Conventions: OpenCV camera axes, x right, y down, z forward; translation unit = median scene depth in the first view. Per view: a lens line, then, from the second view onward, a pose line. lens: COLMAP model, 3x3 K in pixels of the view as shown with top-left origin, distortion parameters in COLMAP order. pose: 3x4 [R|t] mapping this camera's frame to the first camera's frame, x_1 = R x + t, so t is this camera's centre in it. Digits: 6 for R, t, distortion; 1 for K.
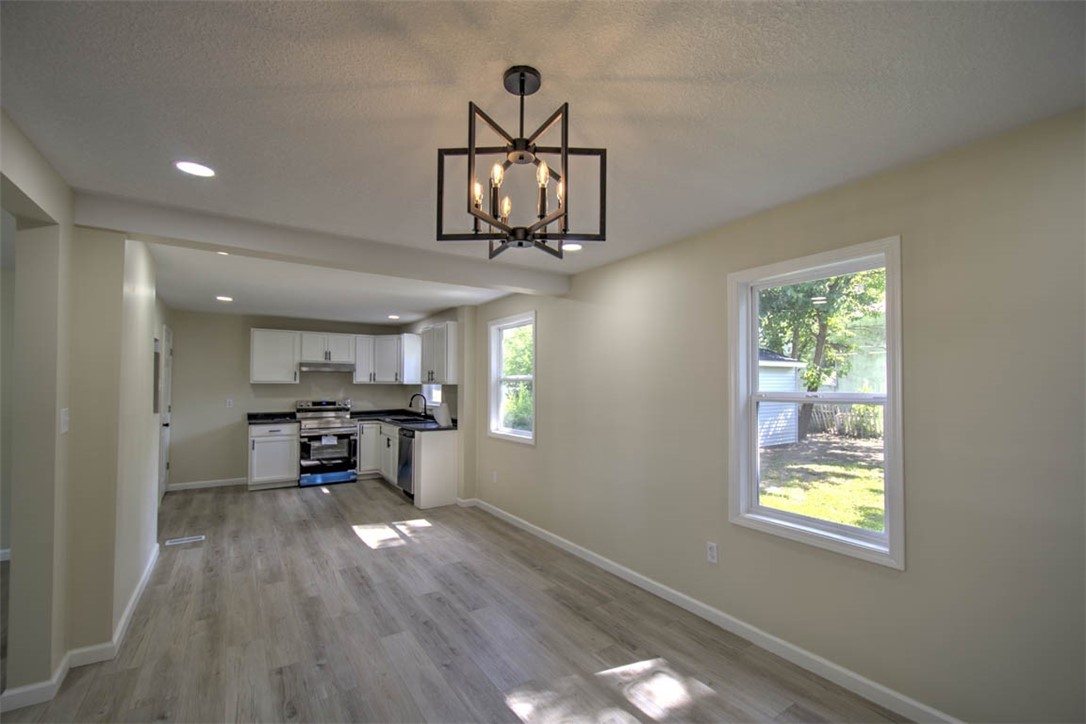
lens RADIAL K [[460.9, 0, 540.2], [0, 460.9, 378.3], [0, 0, 1]] dist [0.001016, -0.000107]
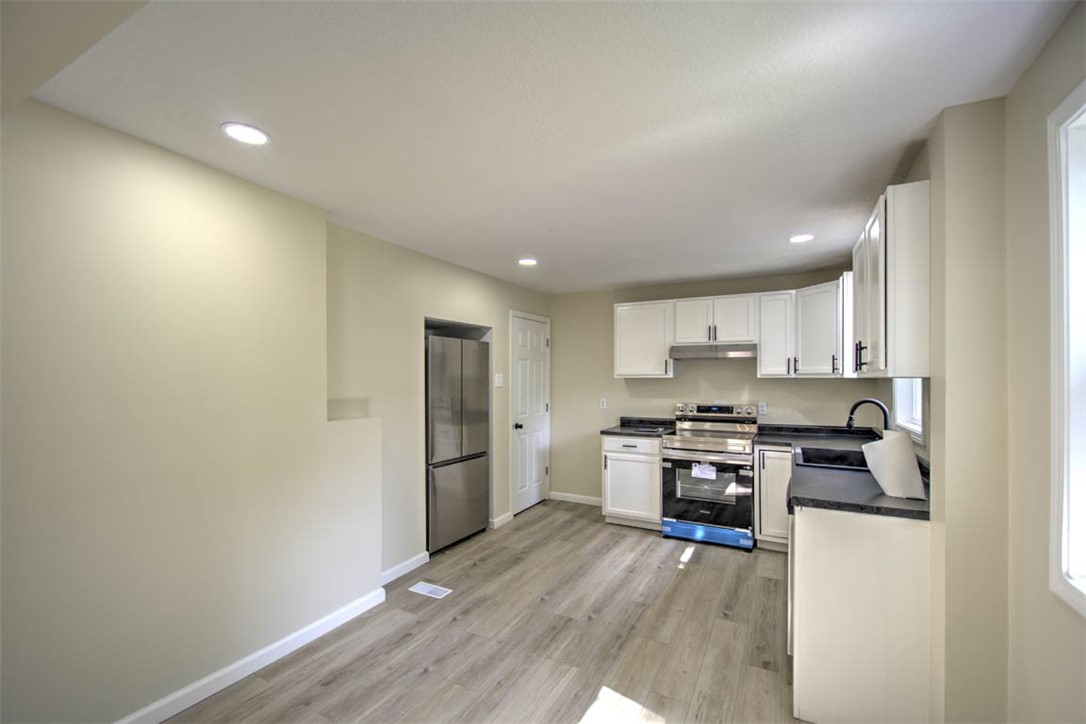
lens RADIAL K [[460.9, 0, 540.2], [0, 460.9, 378.3], [0, 0, 1]] dist [0.001016, -0.000107]
pose [[0.466197, -0.003686, -0.884673, -0.029272], [0.013061, 0.999911, 0.002716, 0.010807], [0.884585, -0.012821, 0.466204, 0.736026]]
